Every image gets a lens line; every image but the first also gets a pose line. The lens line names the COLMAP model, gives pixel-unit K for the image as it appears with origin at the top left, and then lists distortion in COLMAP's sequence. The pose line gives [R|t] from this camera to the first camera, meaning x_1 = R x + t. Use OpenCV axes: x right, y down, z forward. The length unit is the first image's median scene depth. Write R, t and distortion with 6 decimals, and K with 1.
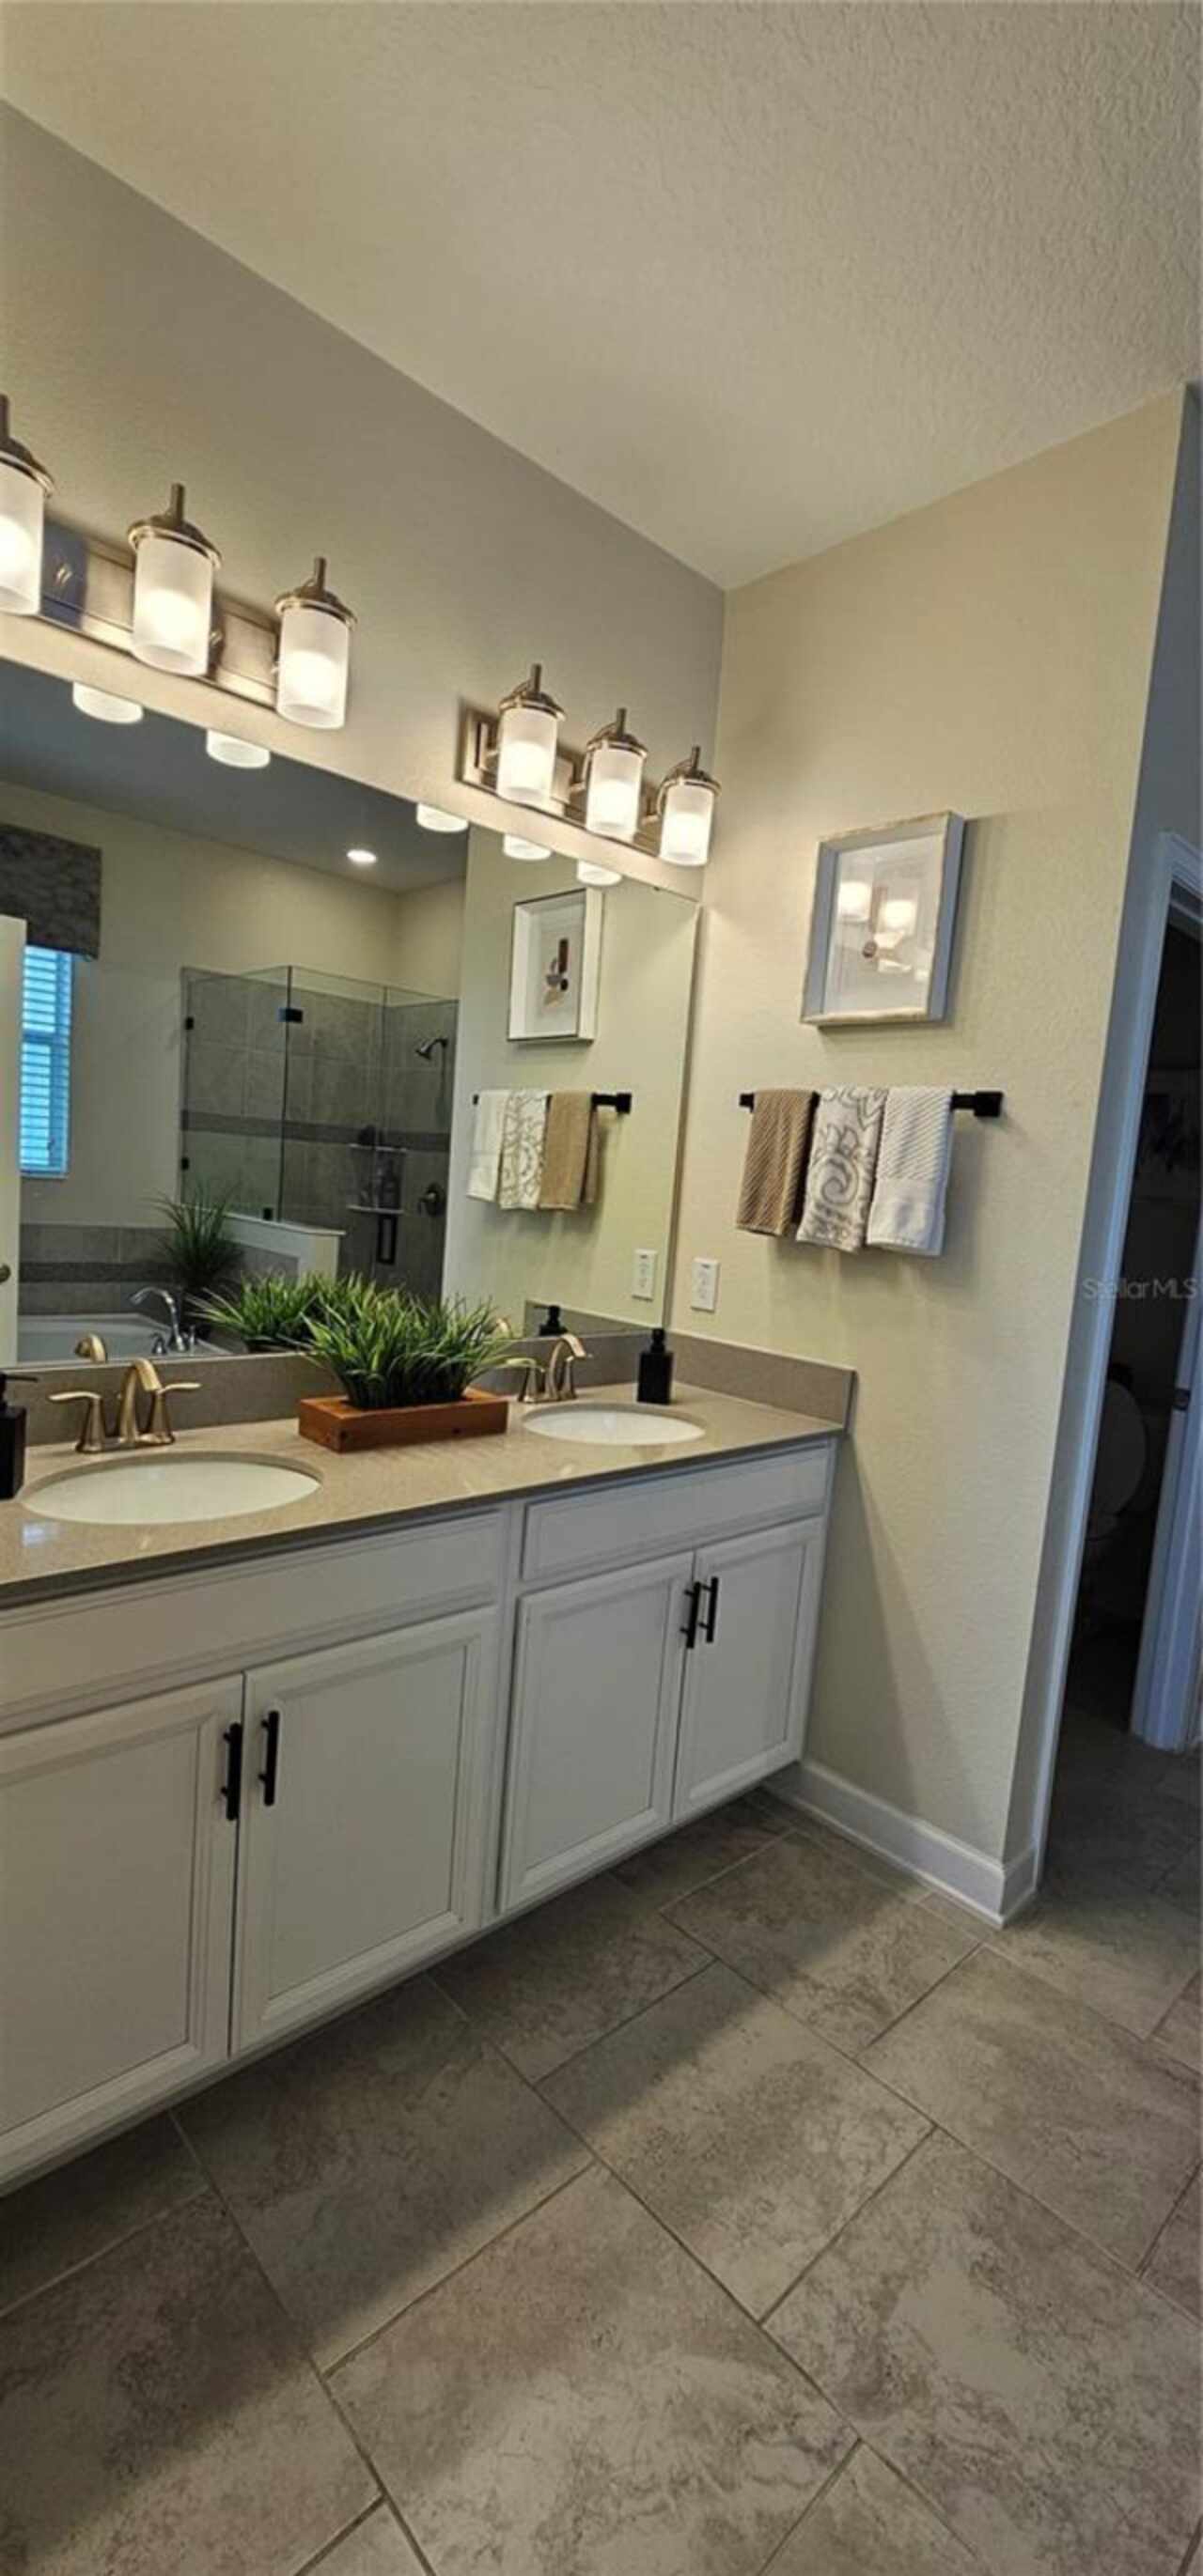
lens RADIAL K [[1055.0, 0, 605.9], [0, 1055.0, 1297.4], [0, 0, 1]] dist [0.000218, 0.000363]
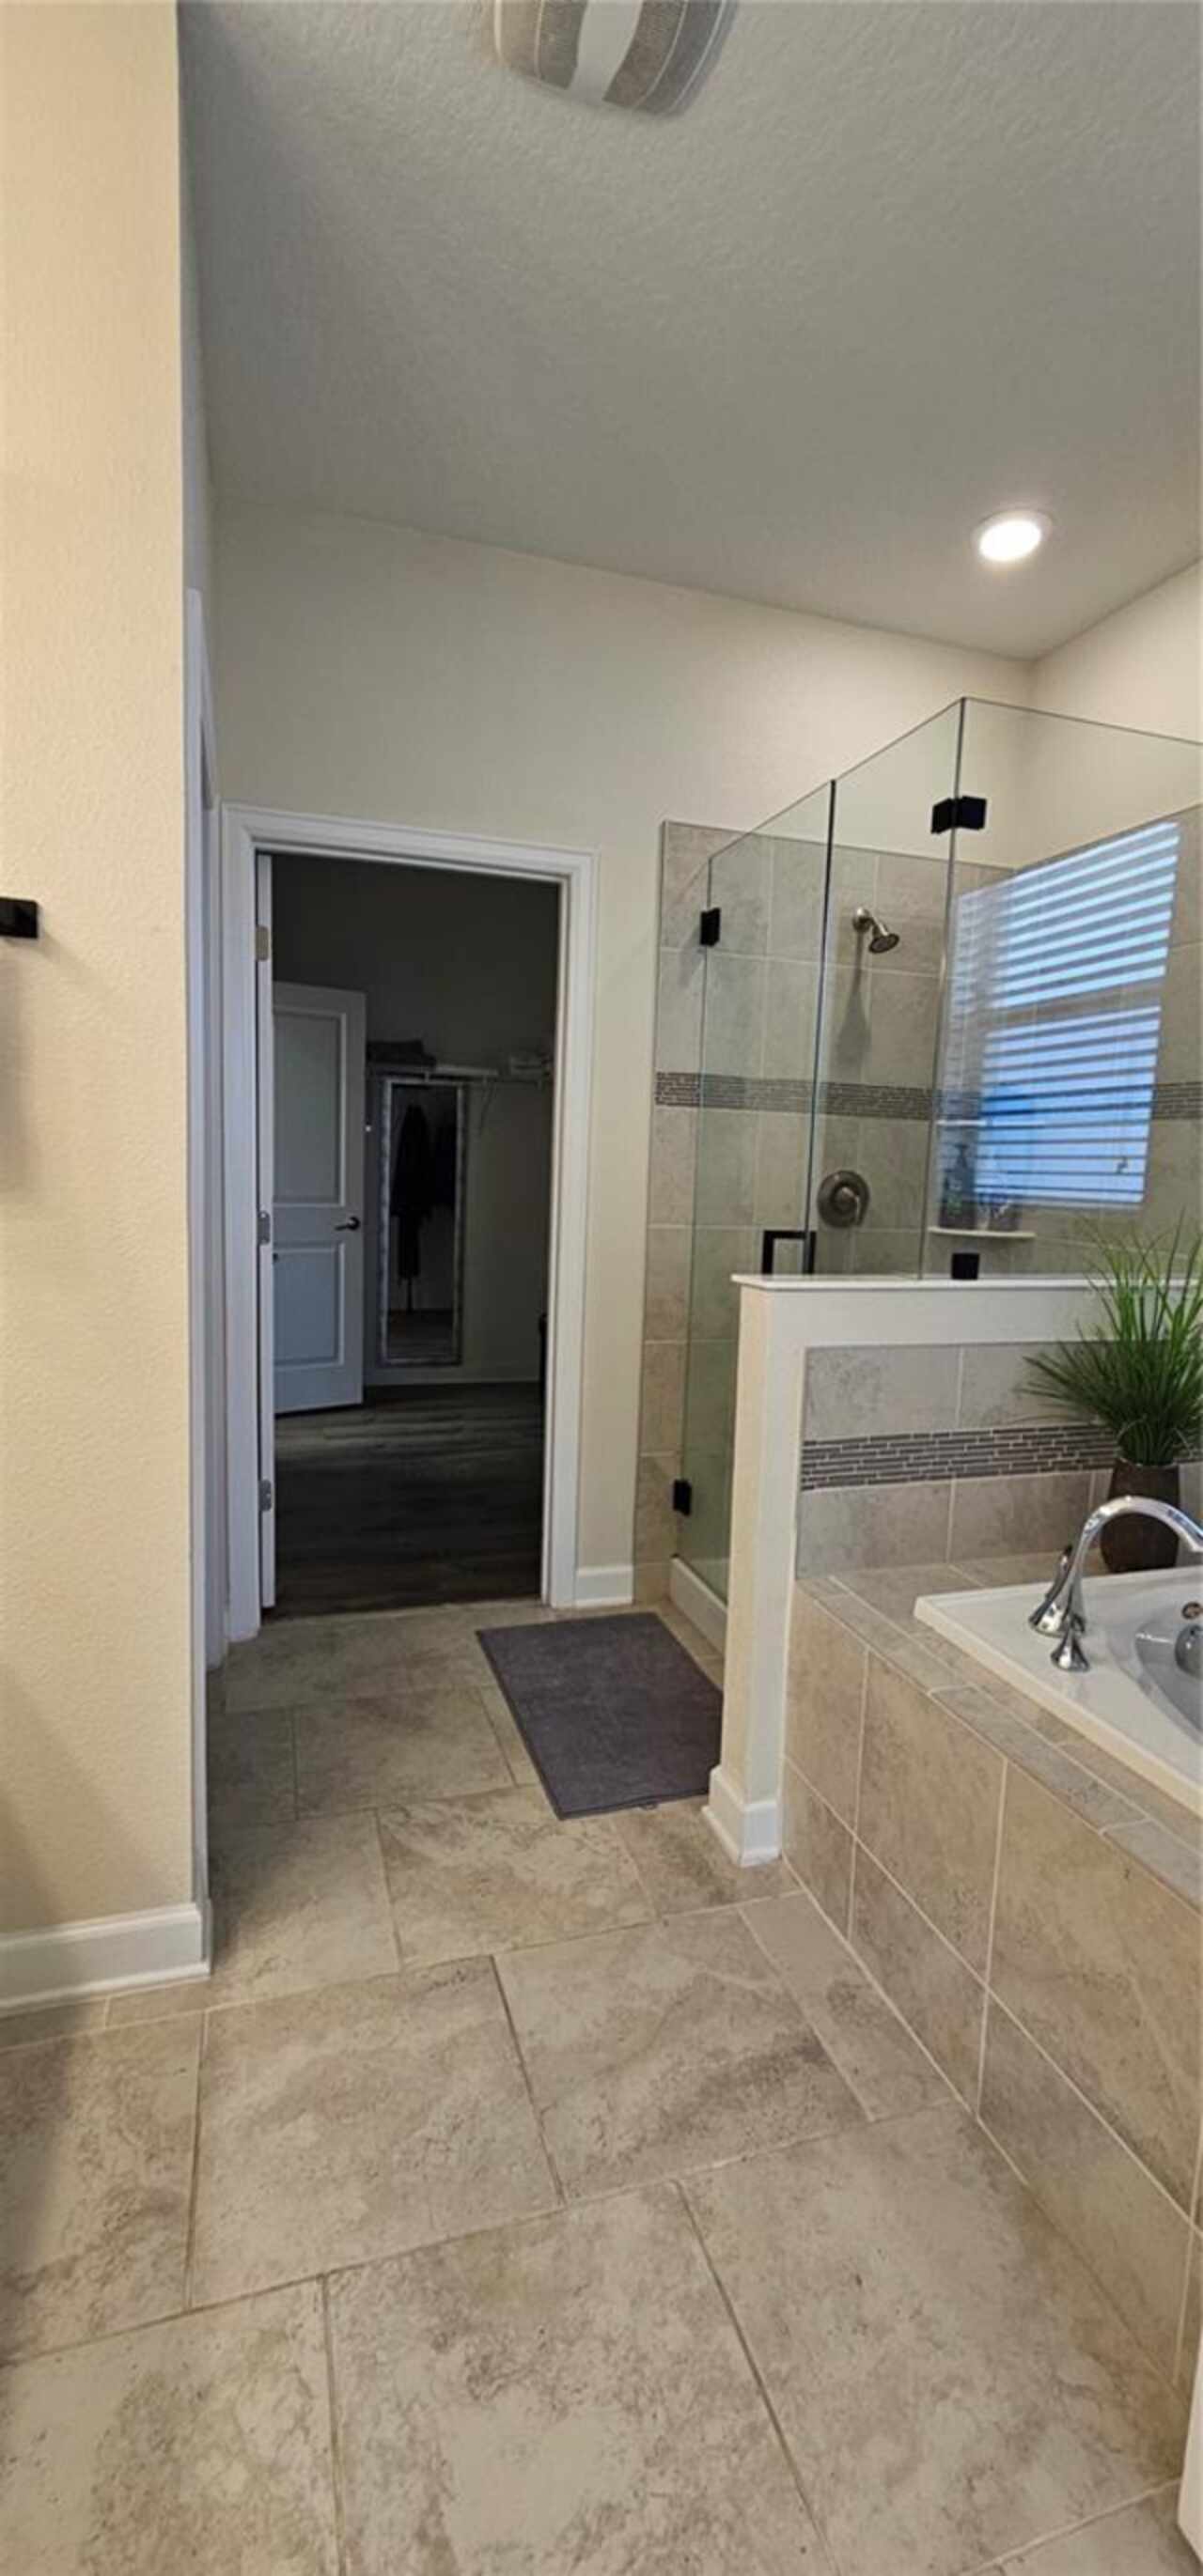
lens RADIAL K [[1055.0, 0, 600.7], [0, 1055.0, 1283.2], [0, 0, 1]] dist [0.000218, 0.000363]
pose [[0.431753, -0.160260, 0.887641, -0.142654], [0.088074, 0.986877, 0.135337, -0.006602], [-0.897682, 0.019745, 0.440202, 0.416632]]
